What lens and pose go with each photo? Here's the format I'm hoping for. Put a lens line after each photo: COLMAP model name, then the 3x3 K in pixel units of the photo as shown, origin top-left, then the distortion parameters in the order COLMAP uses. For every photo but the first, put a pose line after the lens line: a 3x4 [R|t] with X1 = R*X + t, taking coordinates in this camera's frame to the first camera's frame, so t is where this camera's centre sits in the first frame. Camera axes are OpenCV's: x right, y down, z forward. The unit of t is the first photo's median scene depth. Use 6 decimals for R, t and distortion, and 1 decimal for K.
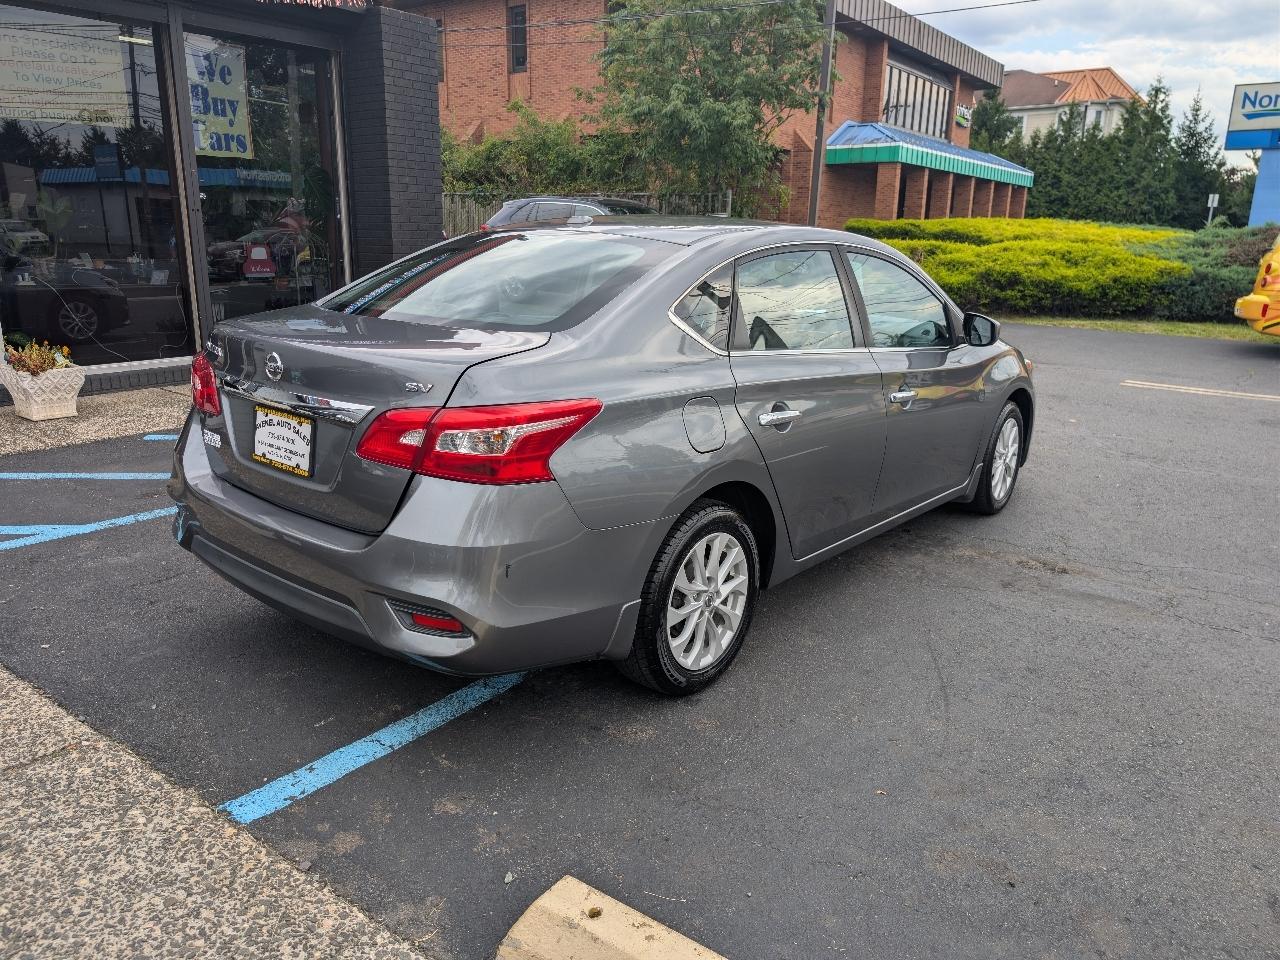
lens RADIAL K [[921.0, 0, 643.7], [0, 921.0, 484.3], [0, 0, 1]] dist [0.012812, -0.009888]
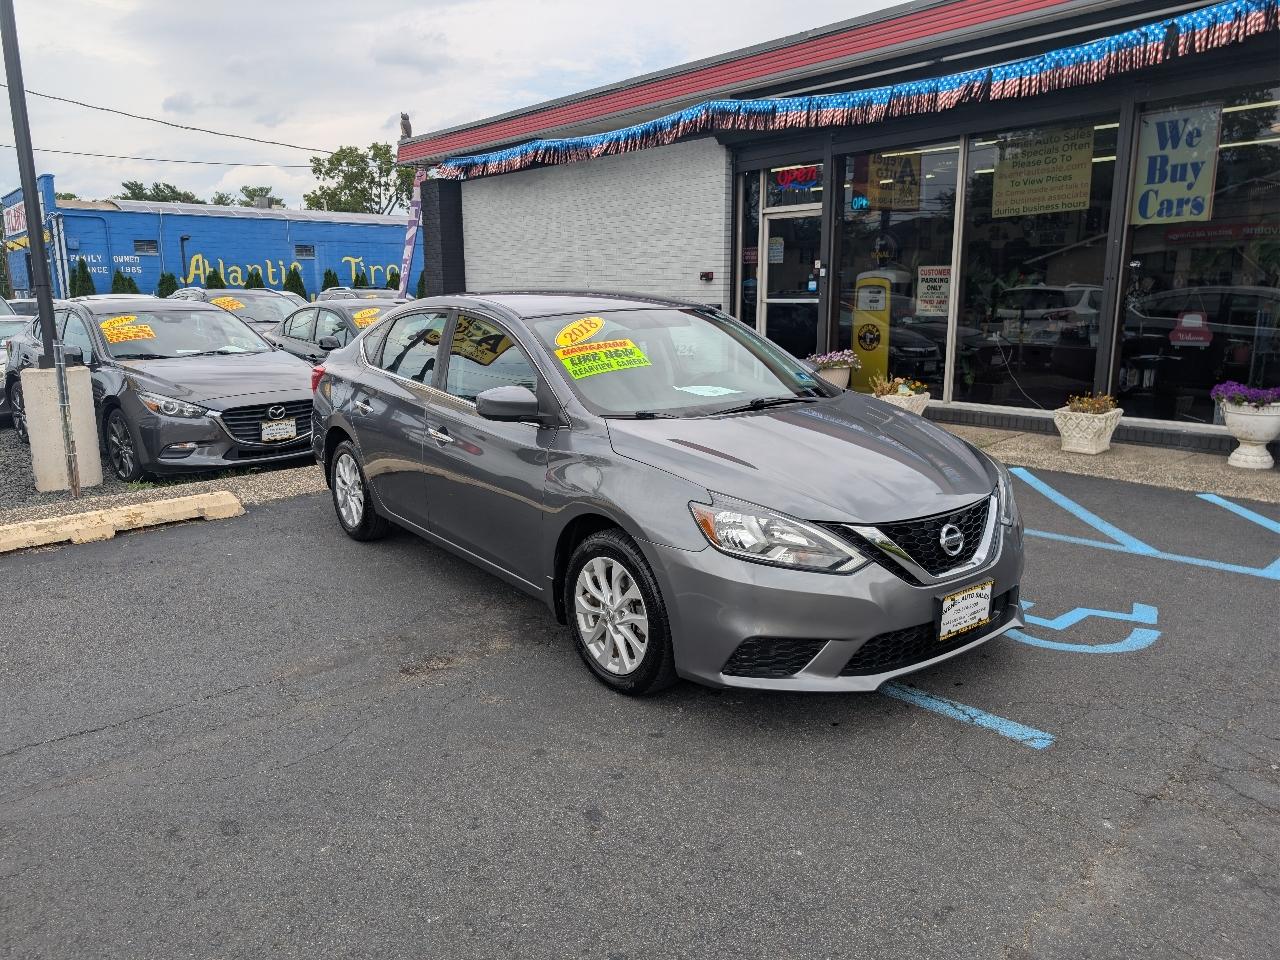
lens RADIAL K [[926.1, 0, 632.4], [0, 926.1, 482.0], [0, 0, 1]] dist [0.010229, -0.000225]
pose [[-0.234360, 0.182676, -0.954832, 0.206005], [-0.250528, 0.937663, 0.240883, -0.058463], [0.939314, 0.295665, -0.173985, 0.219688]]
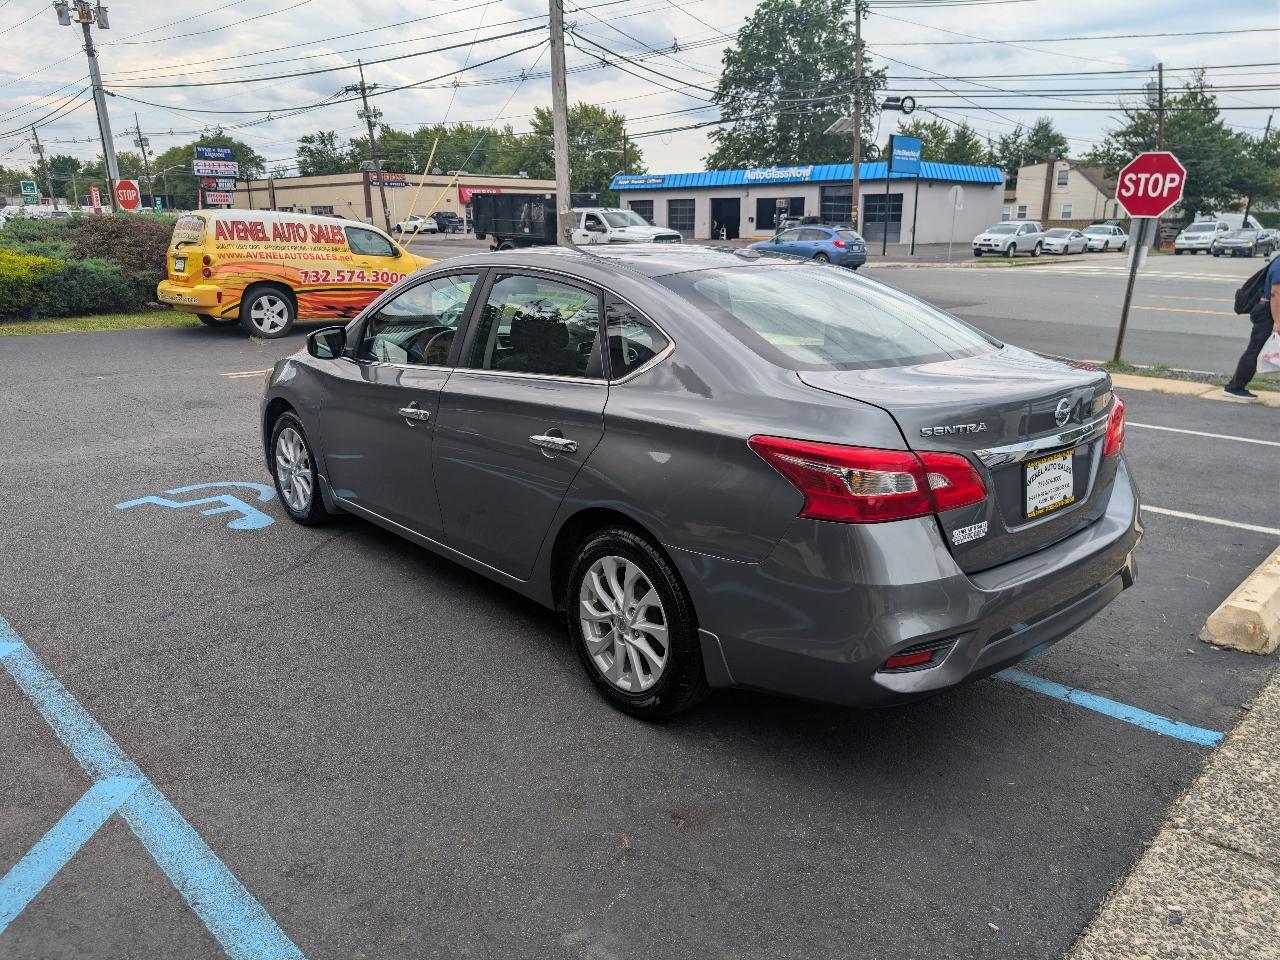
lens RADIAL K [[909.9, 0, 640.0], [0, 909.9, 480.0], [0, 0, 1]] dist [0.006905, -0.000183]
pose [[0.158404, -0.277361, 0.947618, -0.149667], [0.258212, 0.937972, 0.231375, -0.042450], [-0.953014, 0.208036, 0.220196, 0.126901]]
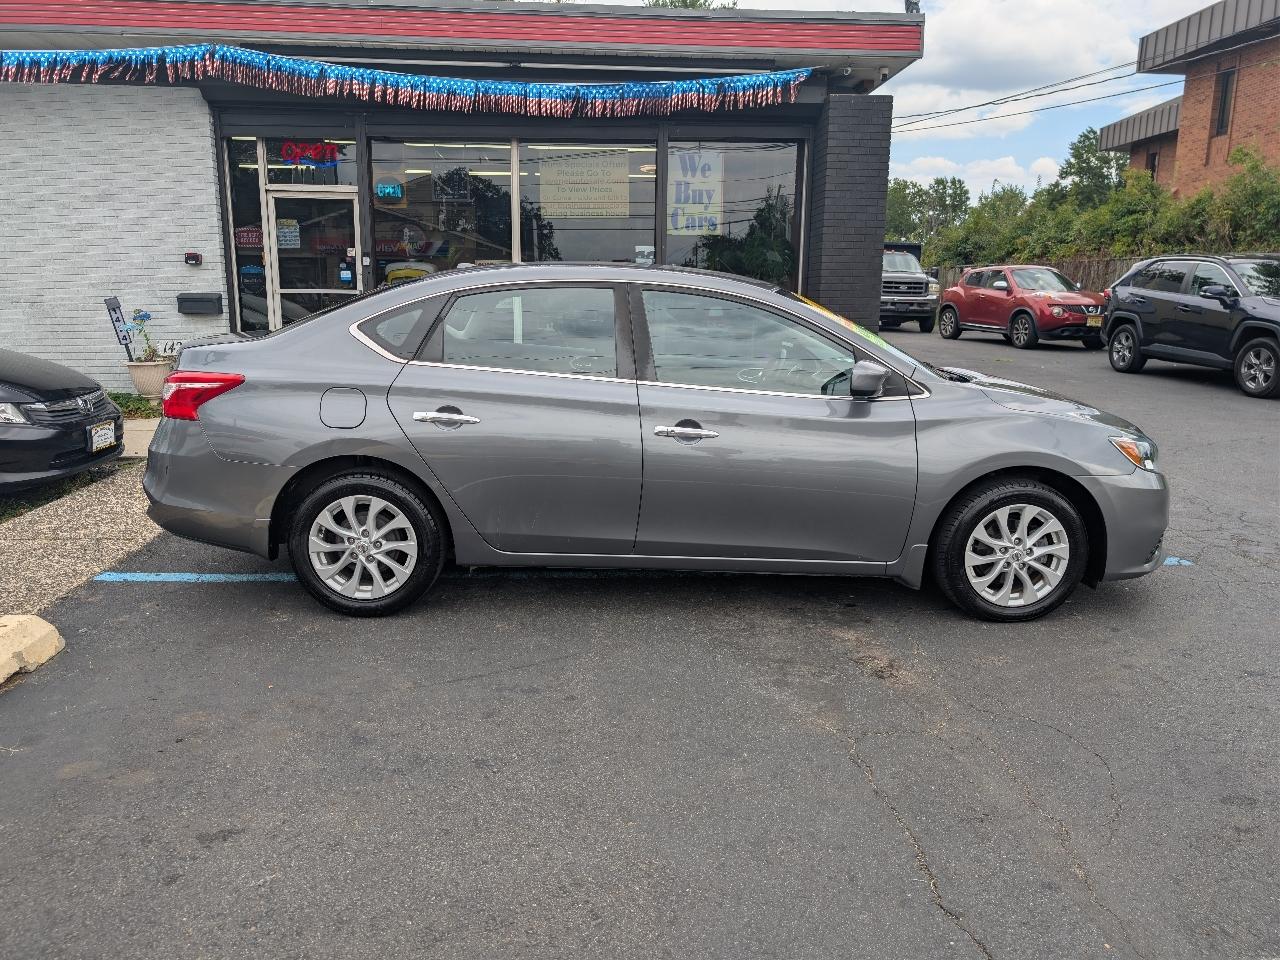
lens RADIAL K [[927.4, 0, 645.1], [0, 927.4, 481.1], [0, 0, 1]] dist [0.008811, 0.002304]
pose [[0.649446, 0.138821, -0.747629, 0.152042], [-0.199420, 0.979875, 0.008714, -0.006513], [0.733793, 0.143432, 0.664059, 0.047550]]
